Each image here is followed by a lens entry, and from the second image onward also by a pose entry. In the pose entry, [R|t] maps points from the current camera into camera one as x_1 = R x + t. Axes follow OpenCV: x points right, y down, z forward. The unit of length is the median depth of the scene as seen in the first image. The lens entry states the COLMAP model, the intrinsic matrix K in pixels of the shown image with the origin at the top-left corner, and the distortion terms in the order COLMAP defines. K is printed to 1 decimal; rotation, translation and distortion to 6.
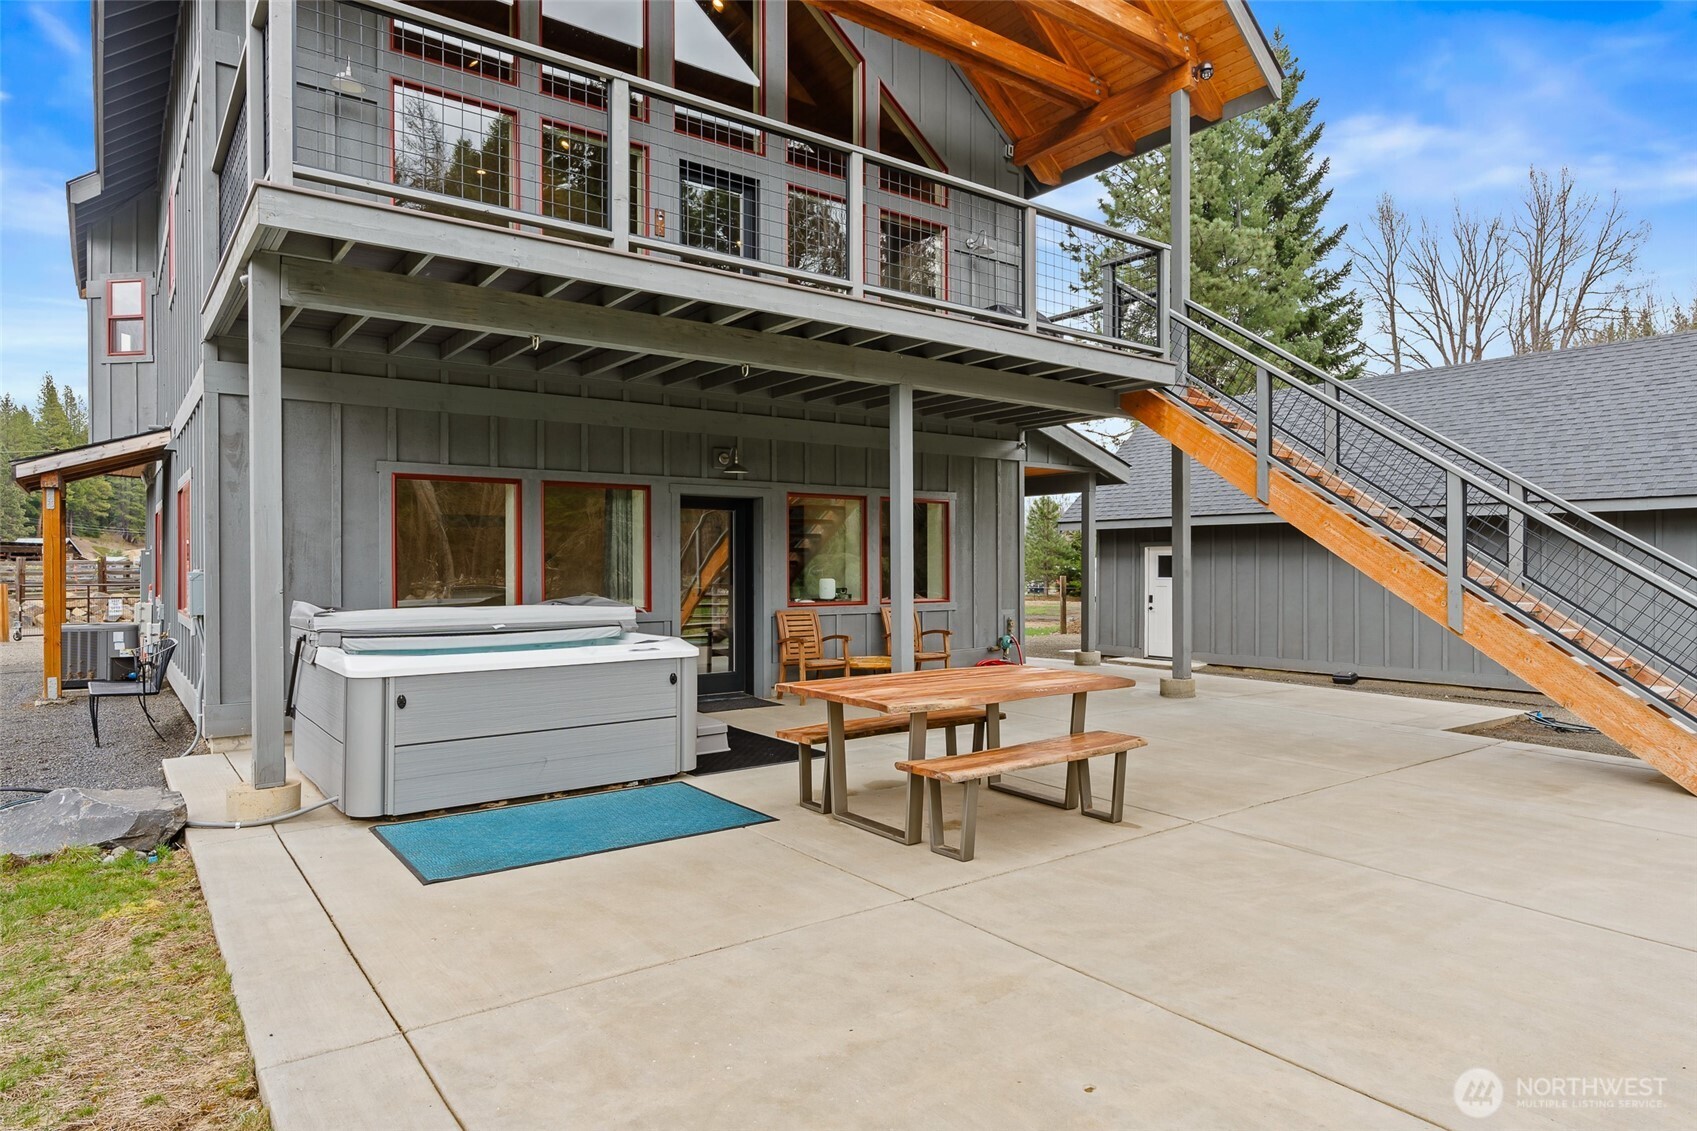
lens RADIAL K [[1002.1, 0, 843.5], [0, 1002.1, 564.0], [0, 0, 1]] dist [0.002701, 0.000456]
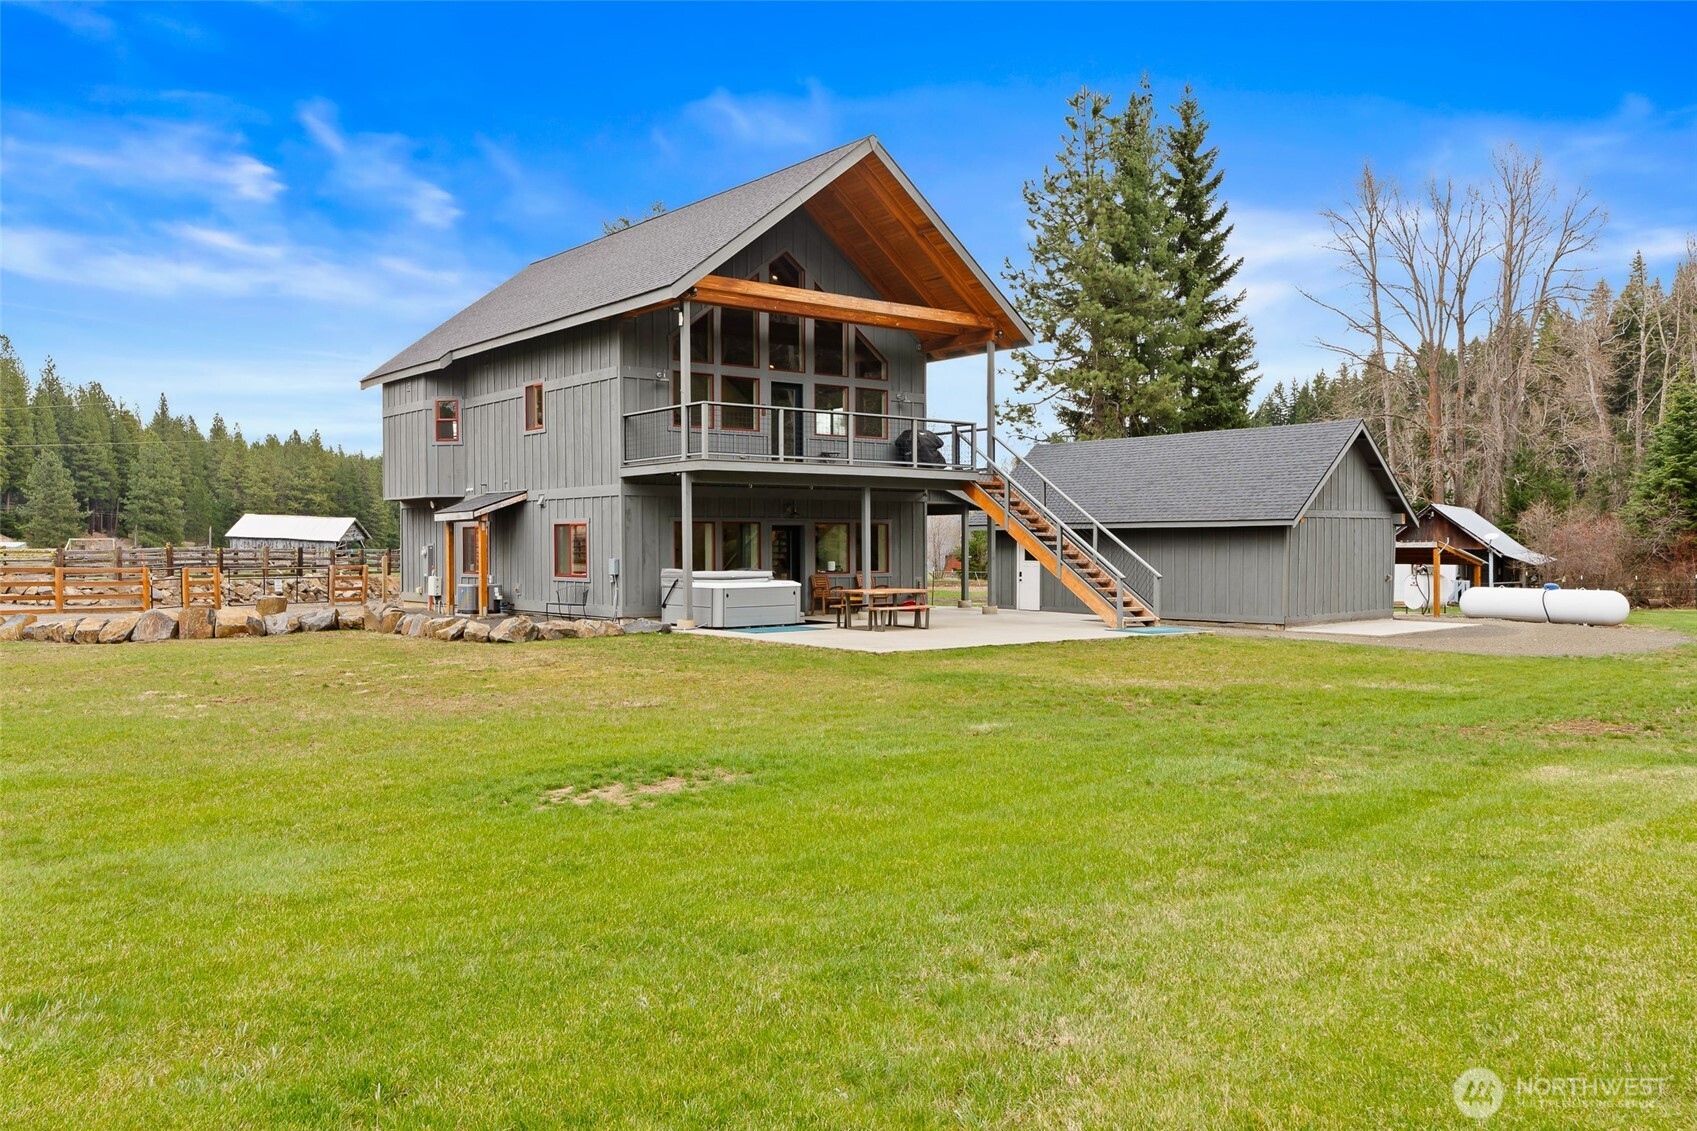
lens RADIAL K [[1317.3, 0, 848.9], [0, 1317.3, 563.7], [0, 0, 1]] dist [-0.000080, -0.000102]
pose [[0.998792, -0.005472, 0.048827, -0.068292], [0.004824, 0.999899, 0.013380, -0.010523], [-0.048895, -0.013128, 0.998718, -1.066877]]
